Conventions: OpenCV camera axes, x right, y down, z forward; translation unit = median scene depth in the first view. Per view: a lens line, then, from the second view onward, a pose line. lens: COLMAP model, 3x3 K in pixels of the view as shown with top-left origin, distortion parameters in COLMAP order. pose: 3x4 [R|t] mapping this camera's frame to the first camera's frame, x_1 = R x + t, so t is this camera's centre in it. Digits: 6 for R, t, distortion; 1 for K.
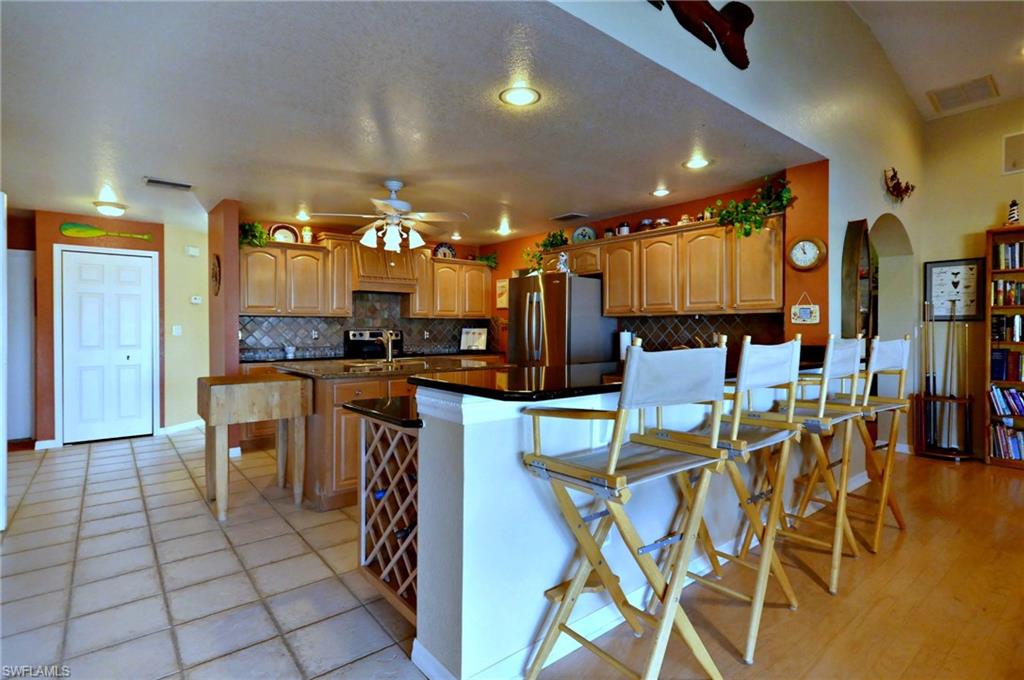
lens RADIAL K [[513.1, 0, 515.1], [0, 513.1, 313.2], [0, 0, 1]] dist [0.000512, 0.000415]
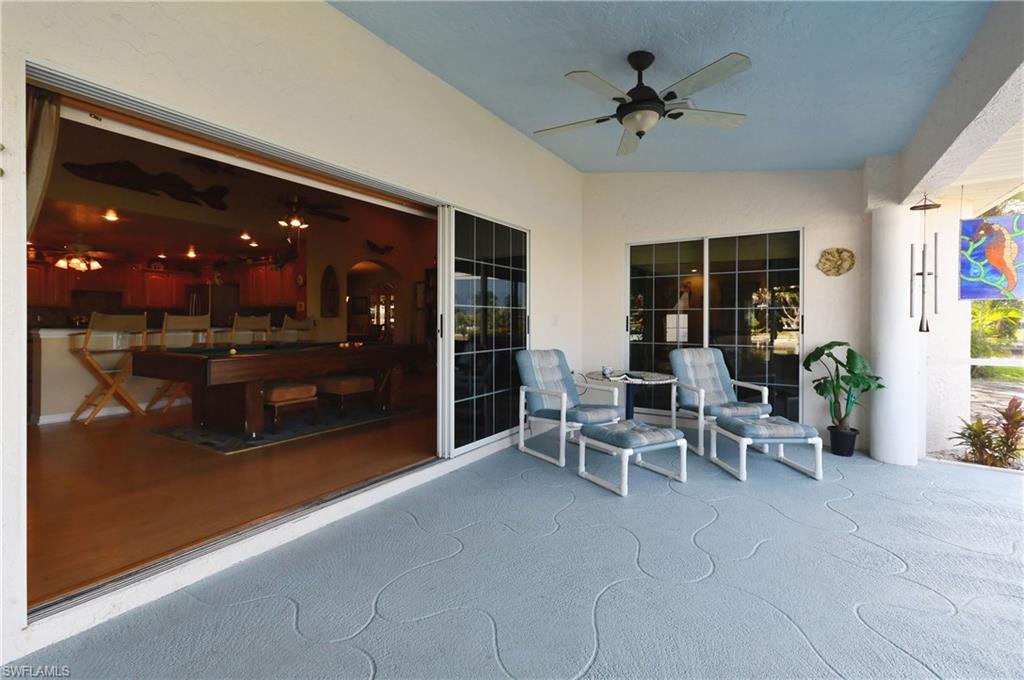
lens RADIAL K [[465.8, 0, 515.0], [0, 465.8, 305.4], [0, 0, 1]] dist [0.003485, -0.000283]
pose [[0.943417, 0.005020, 0.331571, 0.551762], [-0.003690, 0.999982, -0.004640, 0.002343], [-0.331588, 0.003154, 0.943419, -0.885241]]
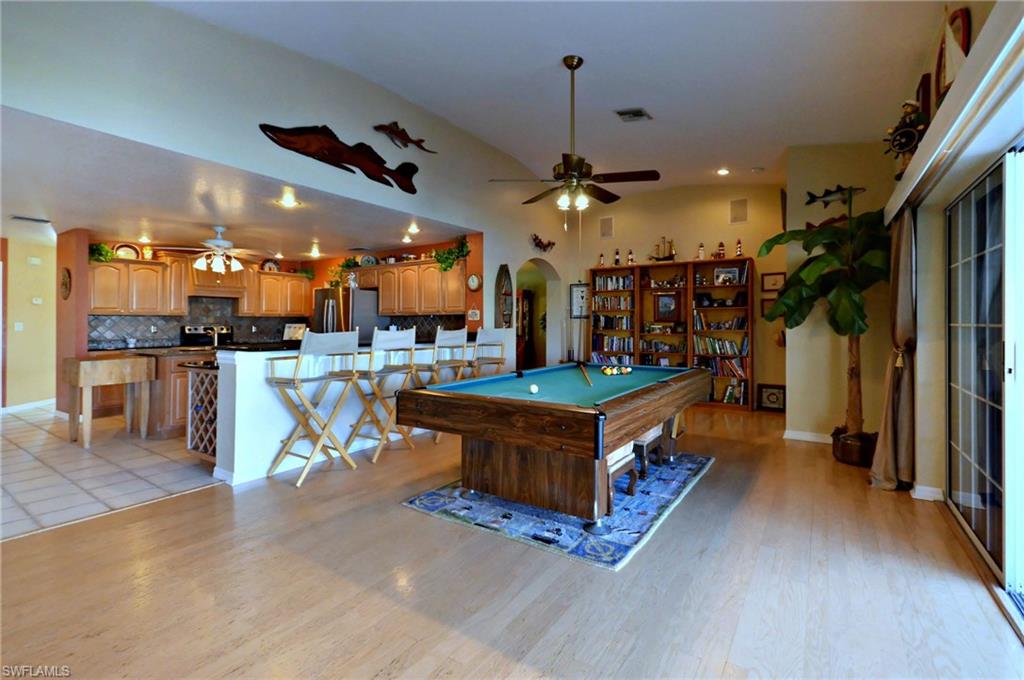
lens RADIAL K [[465.8, 0, 515.0], [0, 465.8, 305.4], [0, 0, 1]] dist [0.003485, -0.000283]
pose [[0.956236, 0.006141, 0.292533, 0.156277], [-0.003785, 0.999956, -0.008622, -0.014056], [-0.292573, 0.007137, 0.956216, -0.452347]]
